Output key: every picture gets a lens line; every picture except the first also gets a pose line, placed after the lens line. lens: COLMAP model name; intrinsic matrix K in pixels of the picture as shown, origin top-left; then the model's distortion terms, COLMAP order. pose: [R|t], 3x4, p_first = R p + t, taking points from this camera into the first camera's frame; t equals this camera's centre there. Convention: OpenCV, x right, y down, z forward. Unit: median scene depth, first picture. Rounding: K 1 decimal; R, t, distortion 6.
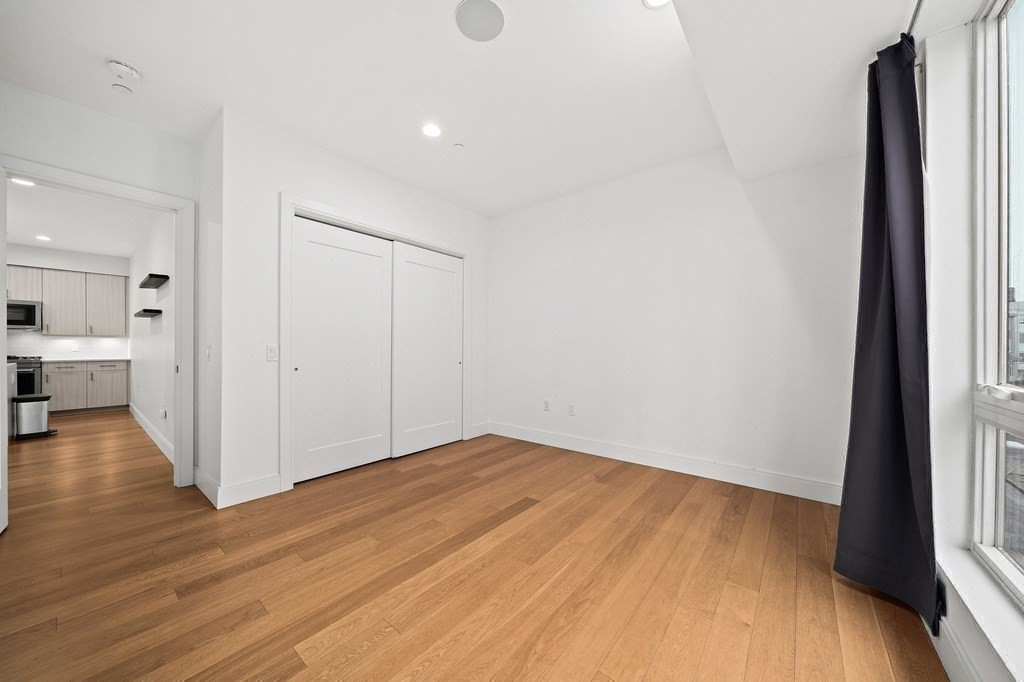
lens RADIAL K [[347.1, 0, 470.0], [0, 347.1, 345.9], [0, 0, 1]] dist [0.013036, -0.000031]
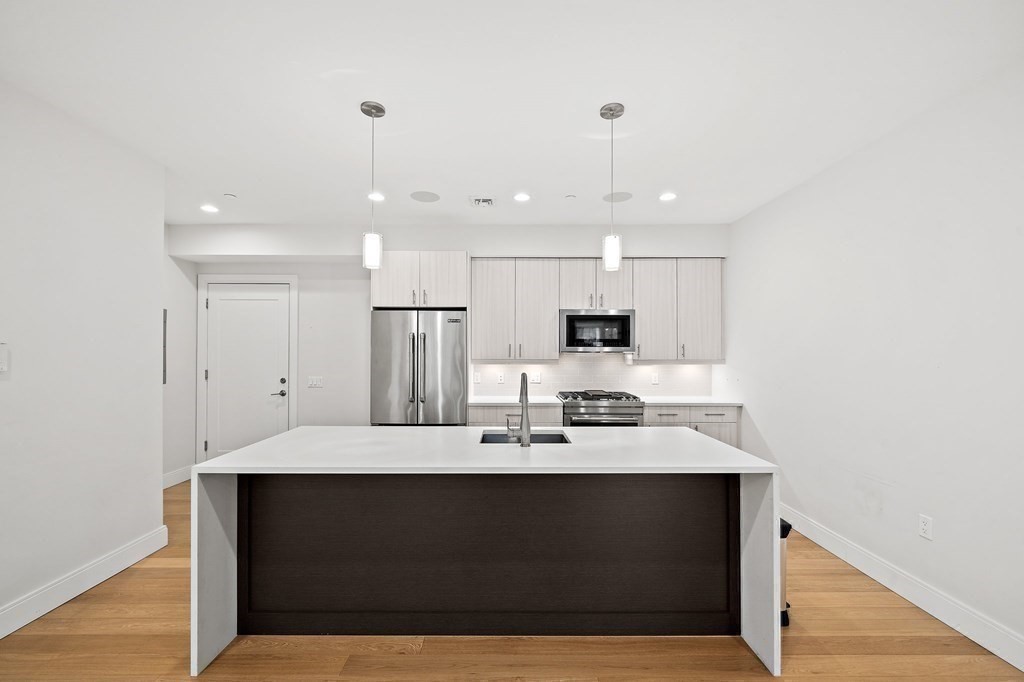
lens RADIAL K [[426.7, 0, 510.6], [0, 426.7, 350.7], [0, 0, 1]] dist [0.001569, 0.000101]
pose [[0.671749, -0.000766, -0.740778, -0.741031], [0.001762, 0.999998, 0.000565, -0.047647], [0.740777, -0.001685, 0.671749, 0.290620]]
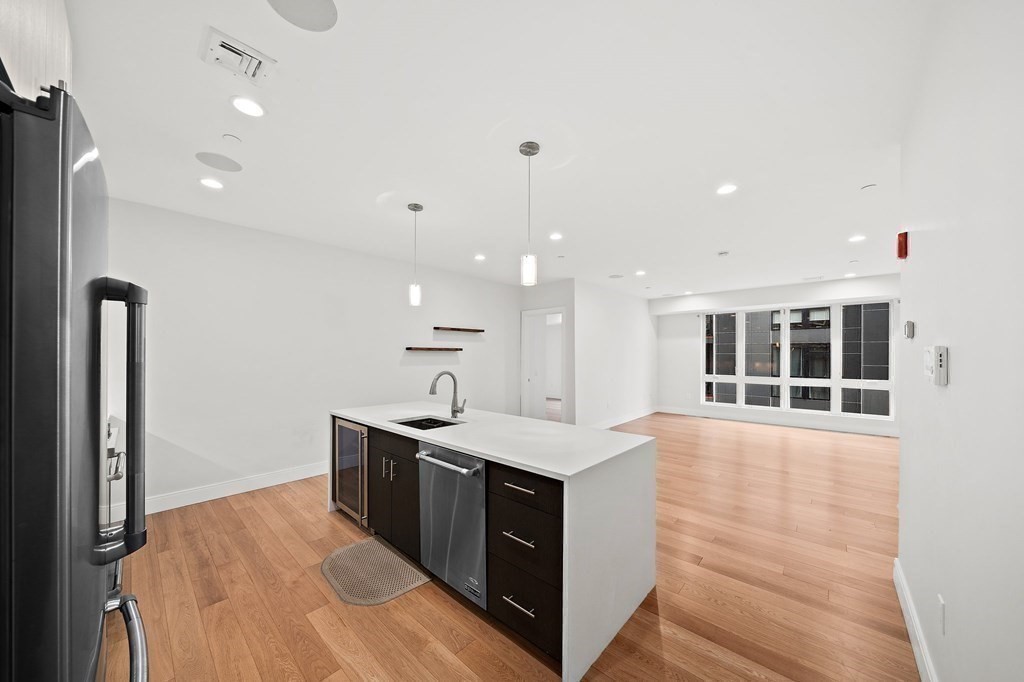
lens RADIAL K [[350.9, 0, 511.0], [0, 350.9, 357.3], [0, 0, 1]] dist [-0.006482, -0.000065]
pose [[0.012680, -0.003943, 0.999912, -1.479912], [-0.007342, 0.999965, 0.004036, -0.047594], [-0.999893, -0.007392, 0.012651, 0.472534]]
